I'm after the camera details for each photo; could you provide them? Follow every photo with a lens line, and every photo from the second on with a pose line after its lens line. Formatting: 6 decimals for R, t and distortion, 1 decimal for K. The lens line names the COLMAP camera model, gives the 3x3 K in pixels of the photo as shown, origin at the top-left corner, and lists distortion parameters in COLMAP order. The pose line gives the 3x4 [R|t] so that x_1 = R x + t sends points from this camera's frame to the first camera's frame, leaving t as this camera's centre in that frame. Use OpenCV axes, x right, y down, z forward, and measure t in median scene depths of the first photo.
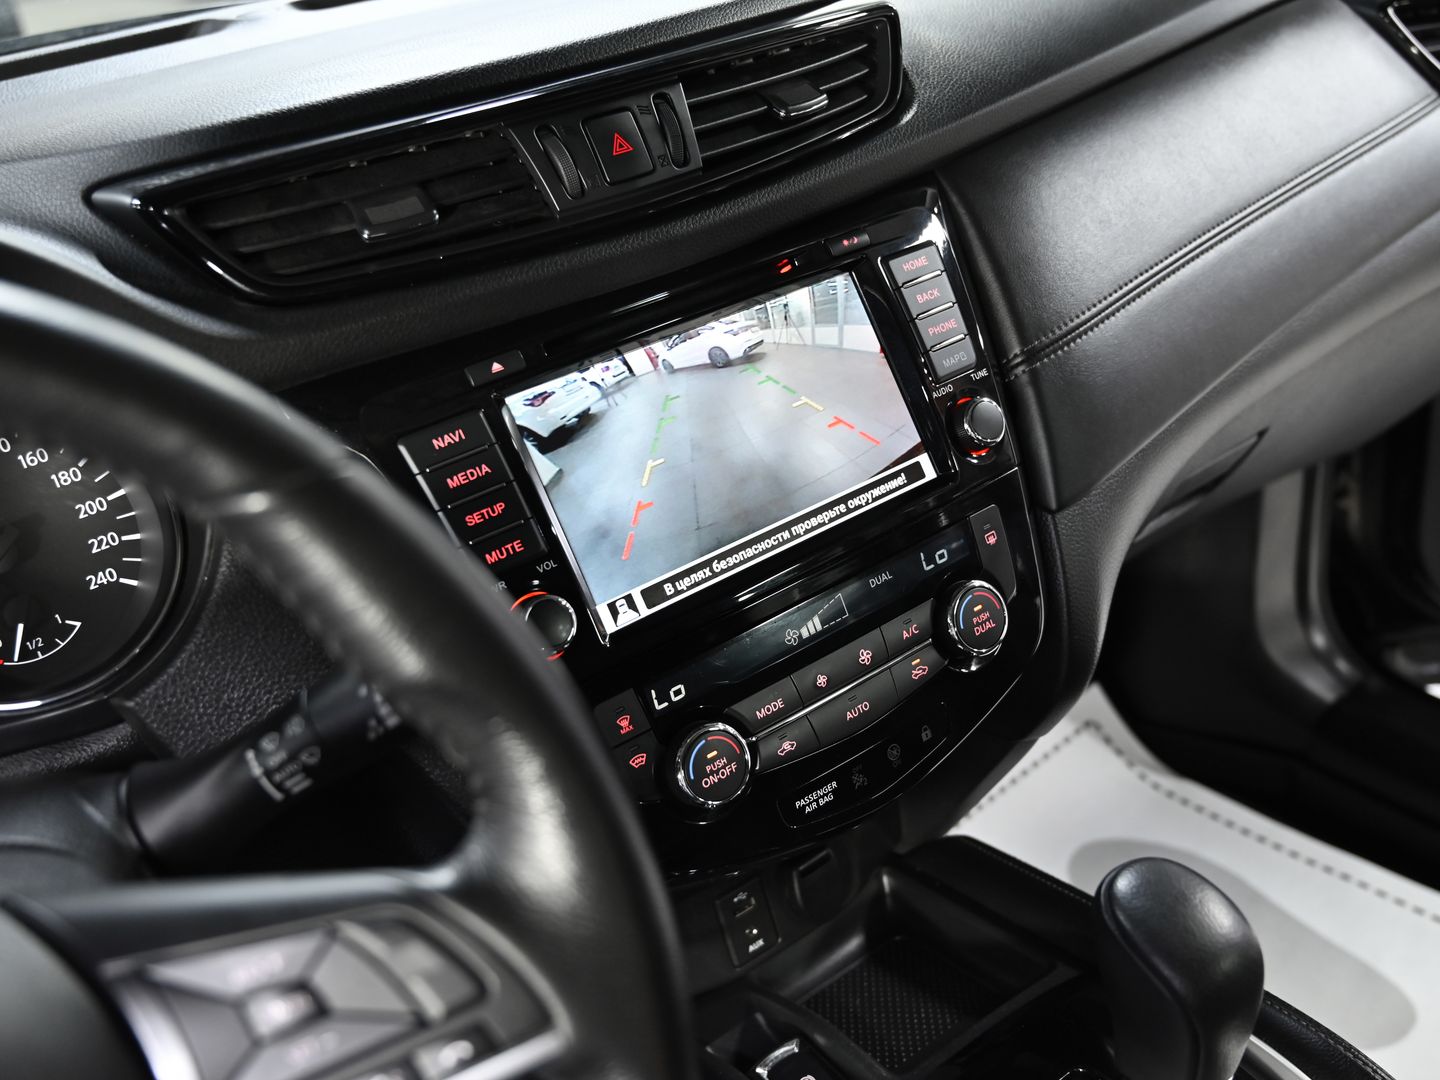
lens RADIAL K [[1375.5, 0, 727.0], [0, 1375.5, 550.4], [0, 0, 1]] dist [-0.004160, 0.000000]
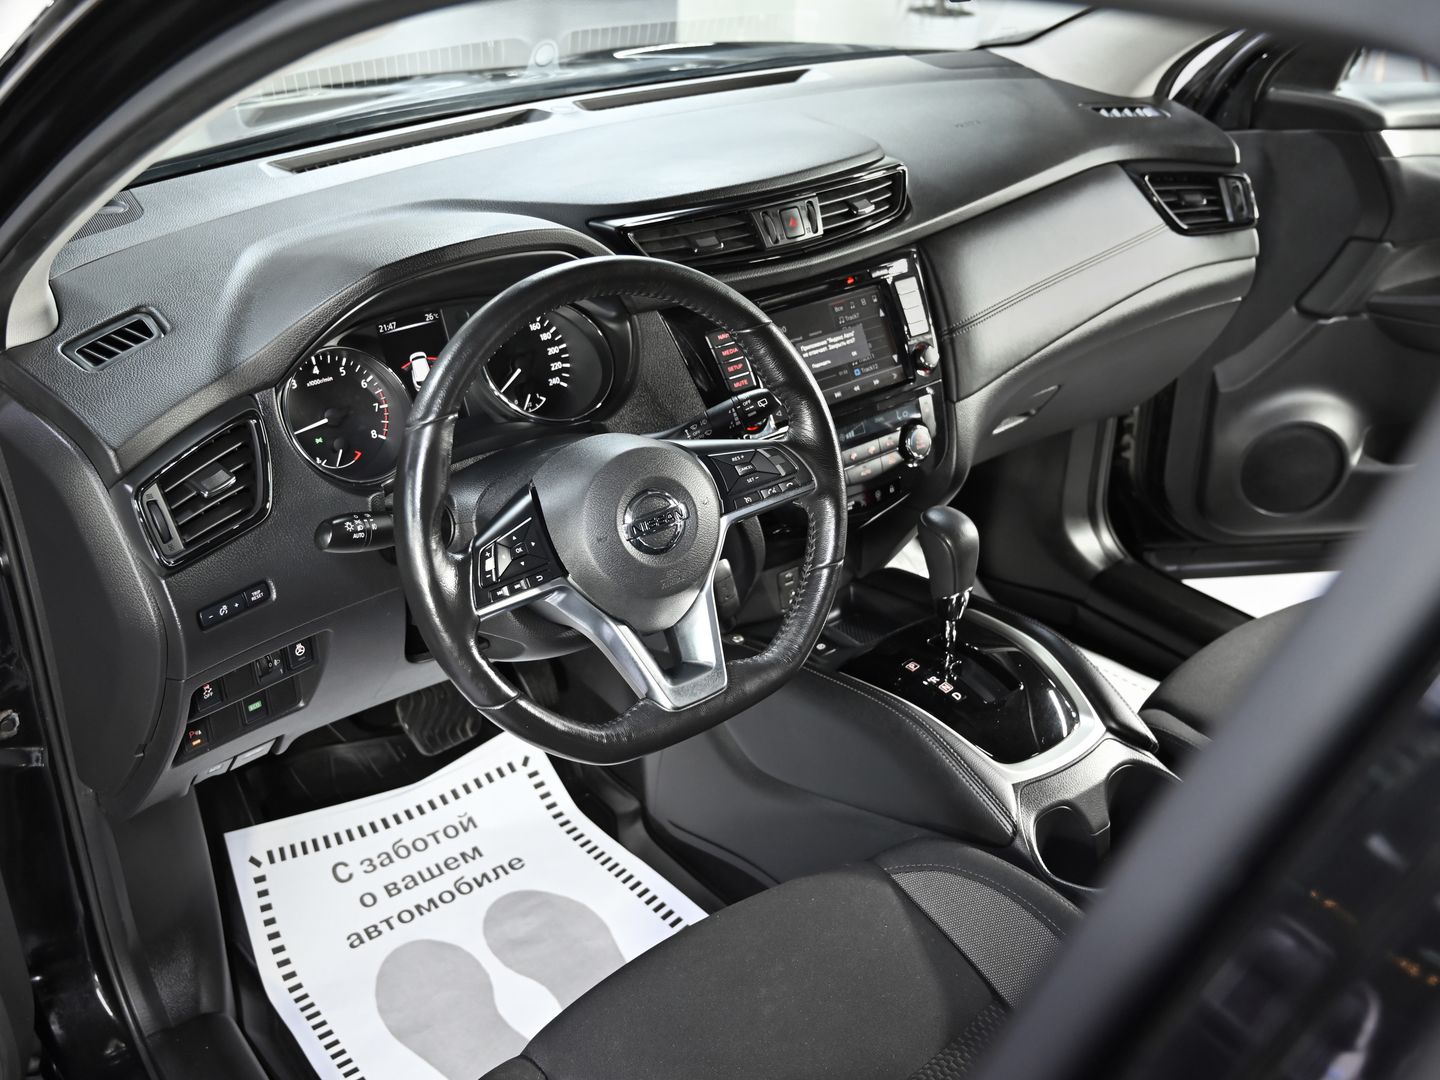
lens RADIAL K [[1441.3, 0, 720.3], [0, 1441.3, 532.8], [0, 0, 1]] dist [-0.001443, 0.000000]
pose [[0.991134, 0.095915, 0.091942, -0.354169], [-0.095908, 0.995380, -0.004508, 0.244707], [-0.091950, -0.004350, 0.995754, -1.371198]]
